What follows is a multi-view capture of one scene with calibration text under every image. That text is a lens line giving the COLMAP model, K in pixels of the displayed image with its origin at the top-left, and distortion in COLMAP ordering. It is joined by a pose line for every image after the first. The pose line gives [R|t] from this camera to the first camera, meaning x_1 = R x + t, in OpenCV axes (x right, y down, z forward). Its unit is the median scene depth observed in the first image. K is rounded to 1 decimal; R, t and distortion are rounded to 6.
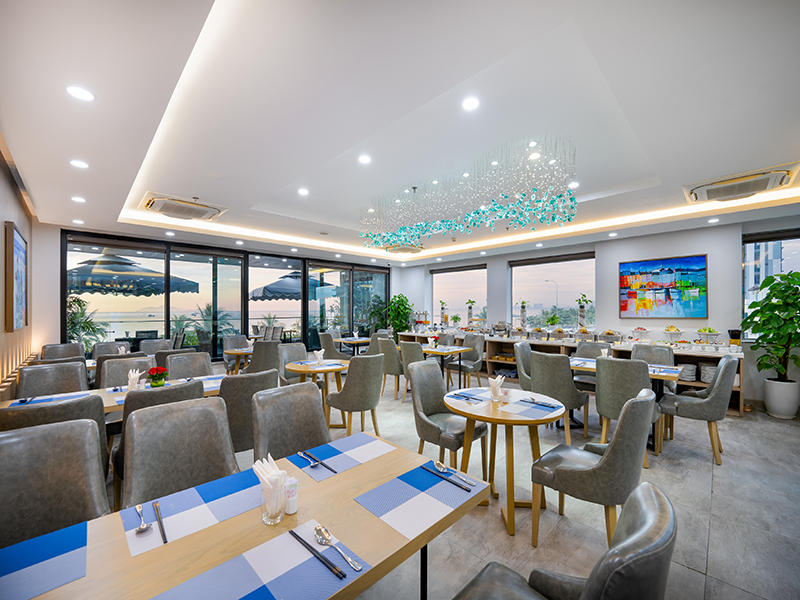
lens RADIAL K [[330.8, 0, 406.3], [0, 330.8, 305.4], [0, 0, 1]] dist [-0.017144, -0.001144]
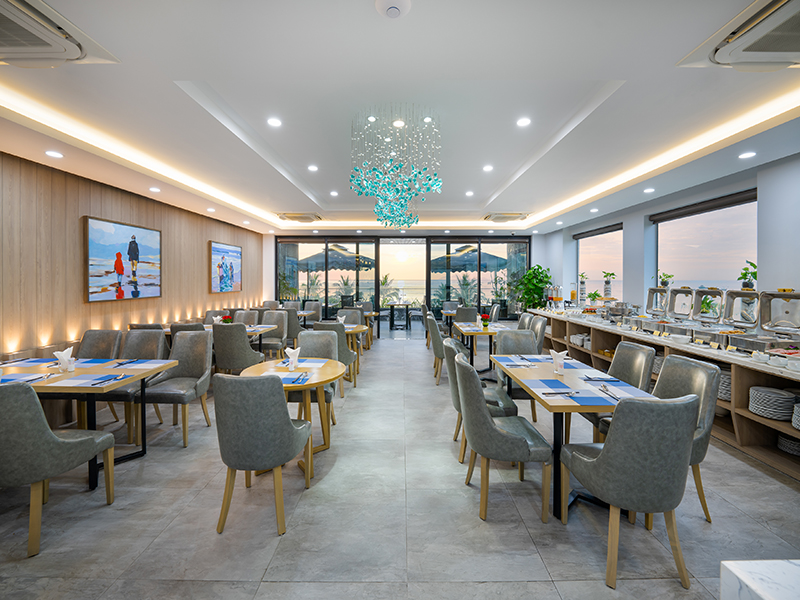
lens RADIAL K [[330.8, 0, 405.4], [0, 330.8, 282.5], [0, 0, 1]] dist [-0.017144, -0.001144]
pose [[0.723433, 0.015177, -0.690228, 0.347821], [-0.002899, 0.999816, 0.018946, -0.004100], [0.690388, -0.011705, 0.723344, 0.126723]]
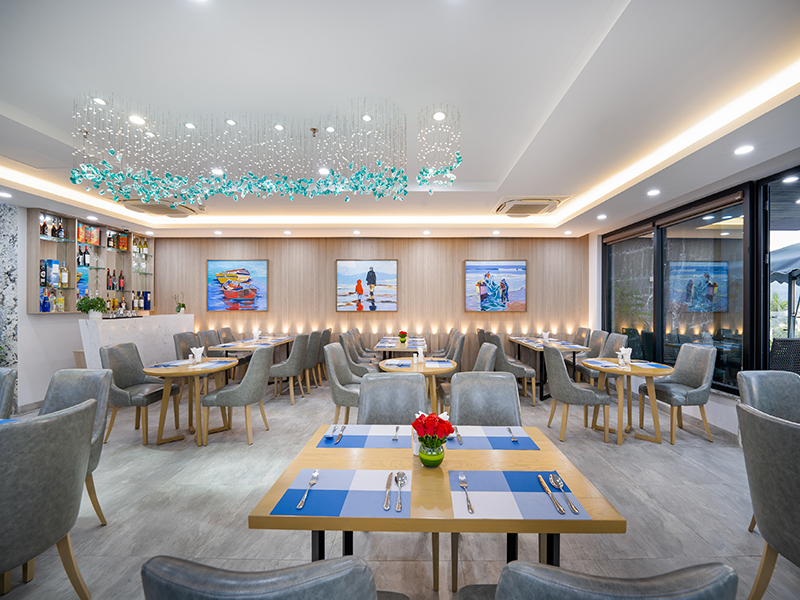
lens RADIAL K [[330.8, 0, 405.1], [0, 330.8, 300.3], [0, 0, 1]] dist [-0.017144, -0.001144]
pose [[-0.702224, -0.003176, -0.711949, 0.188478], [0.006302, 0.999923, -0.010677, 0.012551], [0.711929, -0.011984, -0.702150, 0.663873]]
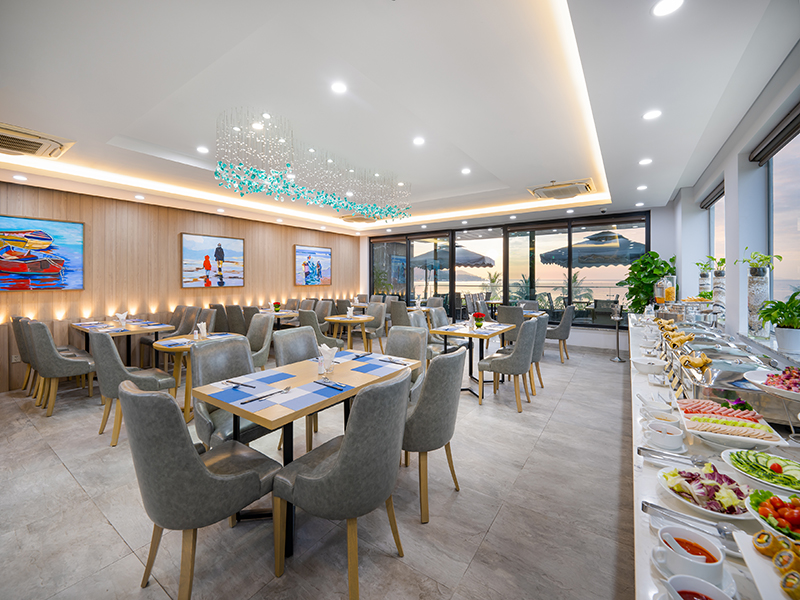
lens RADIAL K [[330.8, 0, 403.4], [0, 330.8, 280.9], [0, 0, 1]] dist [-0.017144, -0.001144]
pose [[0.205980, 0.011688, -0.978486, 0.481416], [0.004886, 0.999904, 0.012973, 0.008301], [0.978544, -0.007453, 0.205903, 0.403600]]
